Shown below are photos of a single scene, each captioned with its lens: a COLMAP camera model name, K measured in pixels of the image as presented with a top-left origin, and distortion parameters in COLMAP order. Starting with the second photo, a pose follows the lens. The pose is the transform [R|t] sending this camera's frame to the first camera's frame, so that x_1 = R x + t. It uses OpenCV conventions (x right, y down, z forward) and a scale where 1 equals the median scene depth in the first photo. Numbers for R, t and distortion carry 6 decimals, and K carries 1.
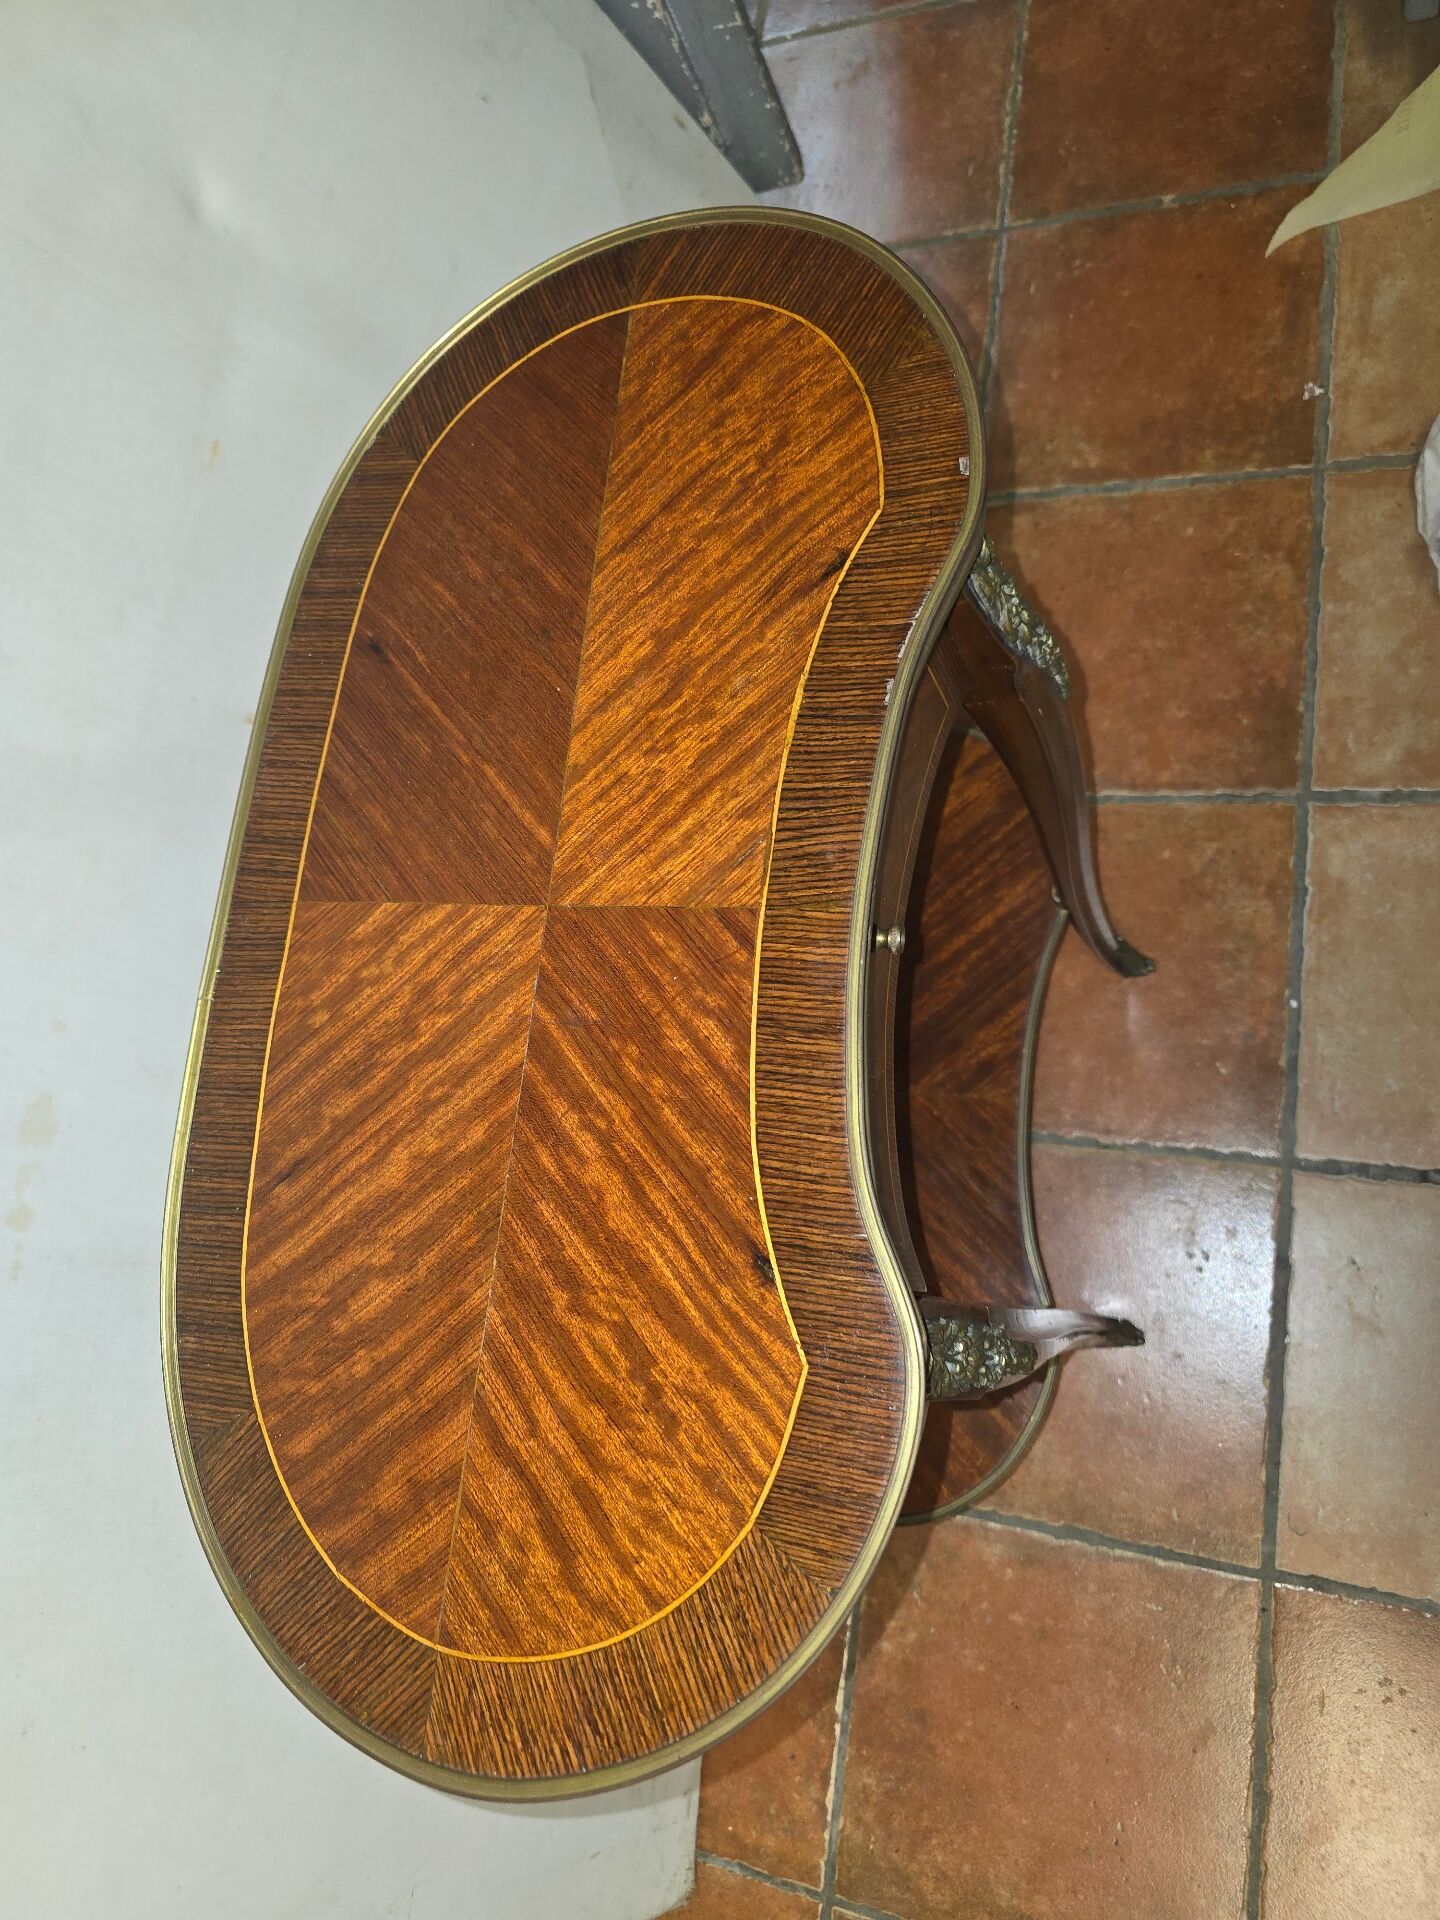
lens RADIAL K [[1408.8, 0, 885.1], [0, 1408.8, 897.9], [0, 0, 1]] dist [0.008073, -0.006164]
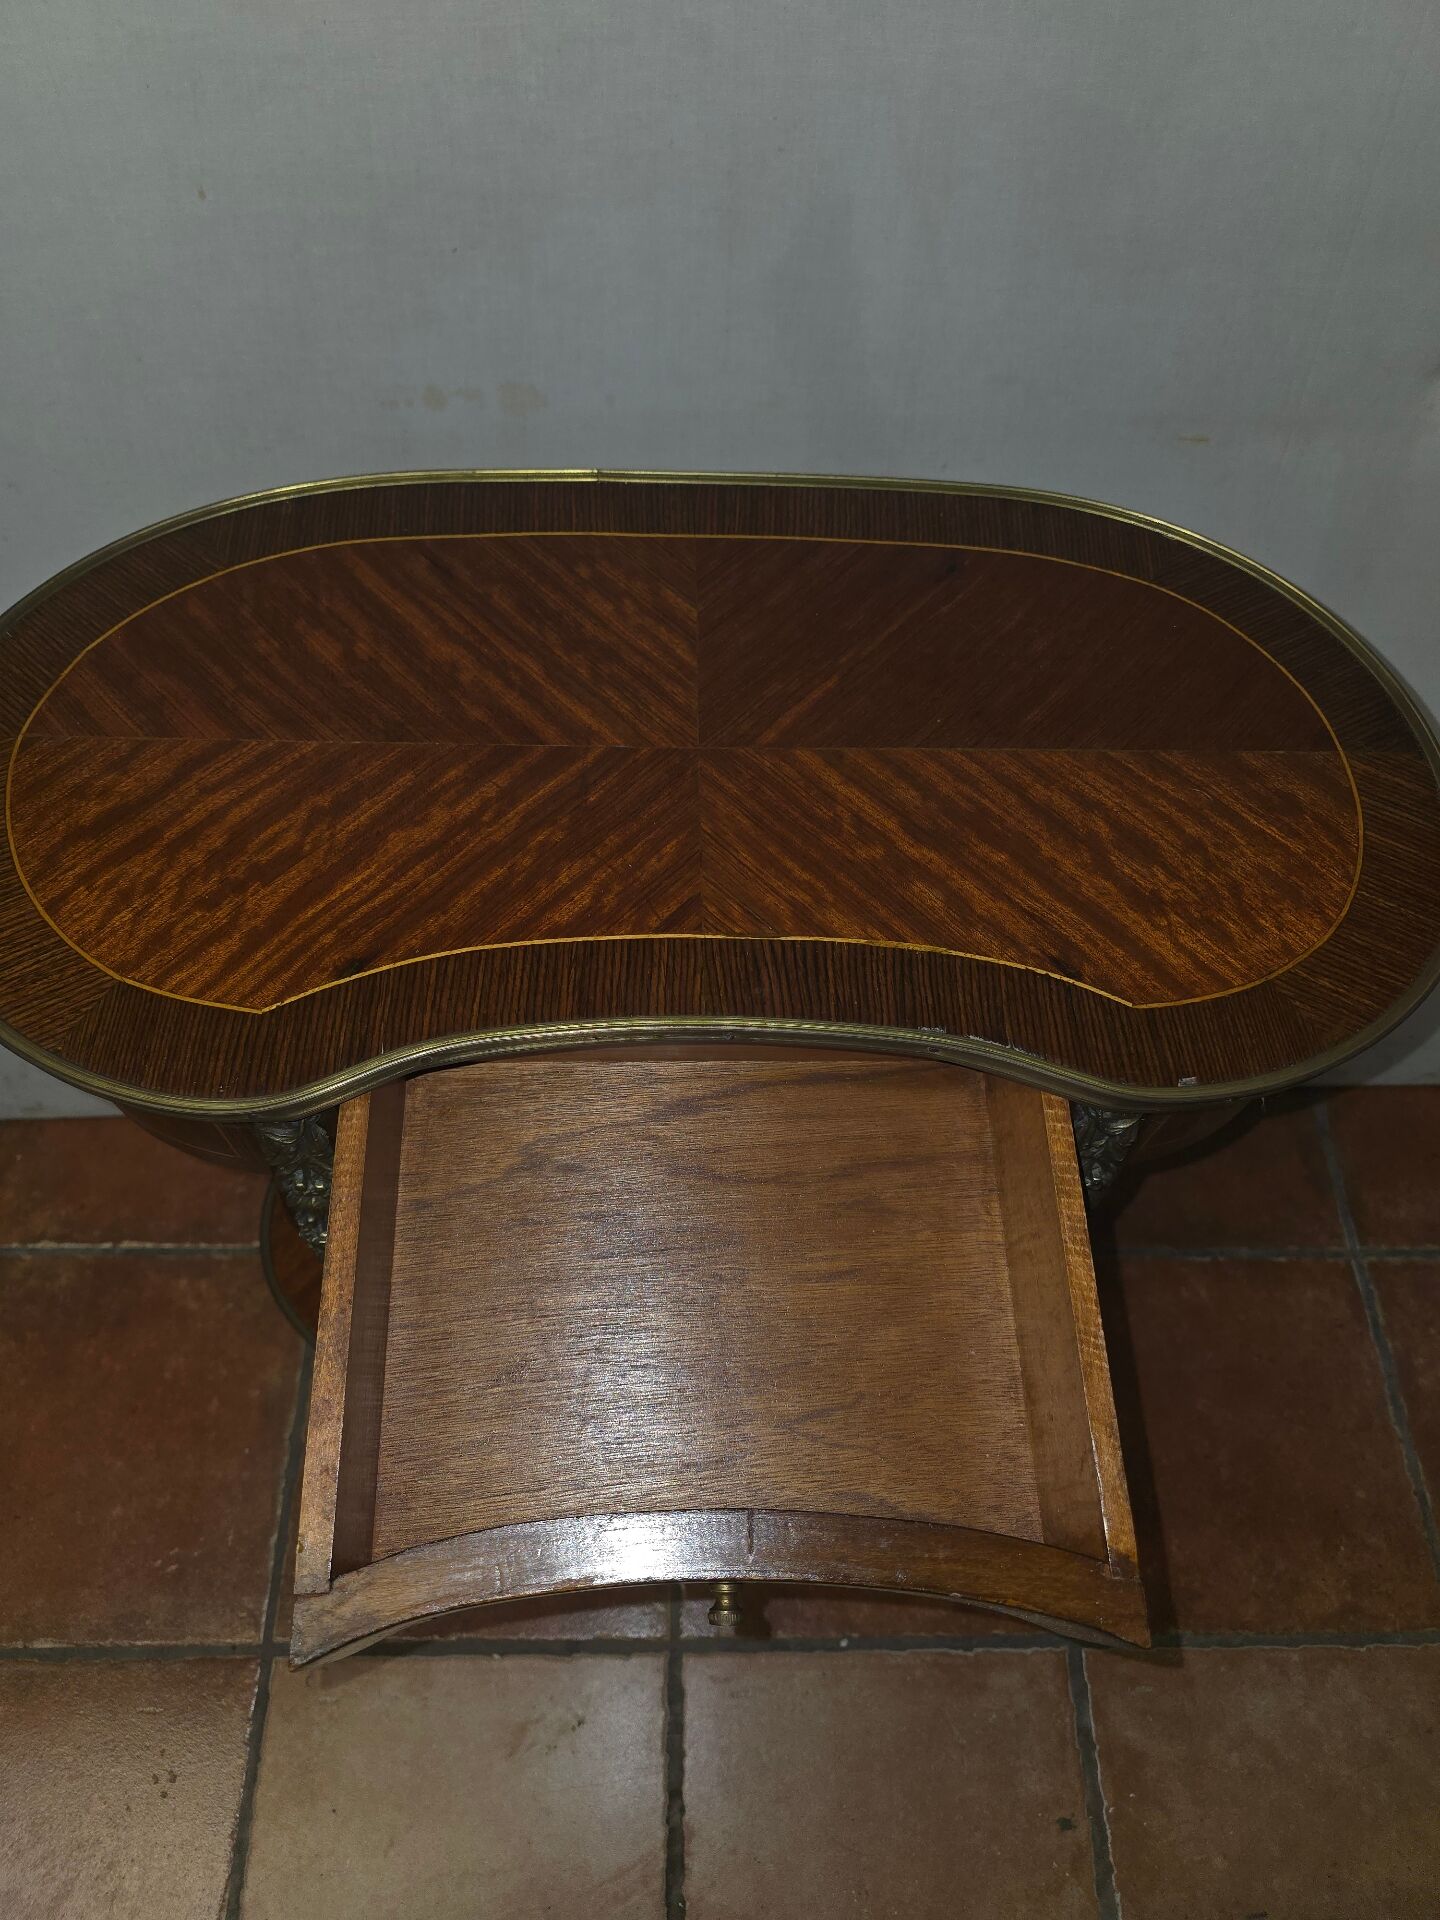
lens RADIAL K [[1448.5, 0, 723.3], [0, 1448.5, 1038.6], [0, 0, 1]] dist [0.001805, 0.000195]
pose [[0.109220, 0.981951, -0.154413, 0.159687], [-0.981056, 0.131491, 0.142263, -0.155998], [0.159999, 0.135950, 0.977711, -0.020921]]
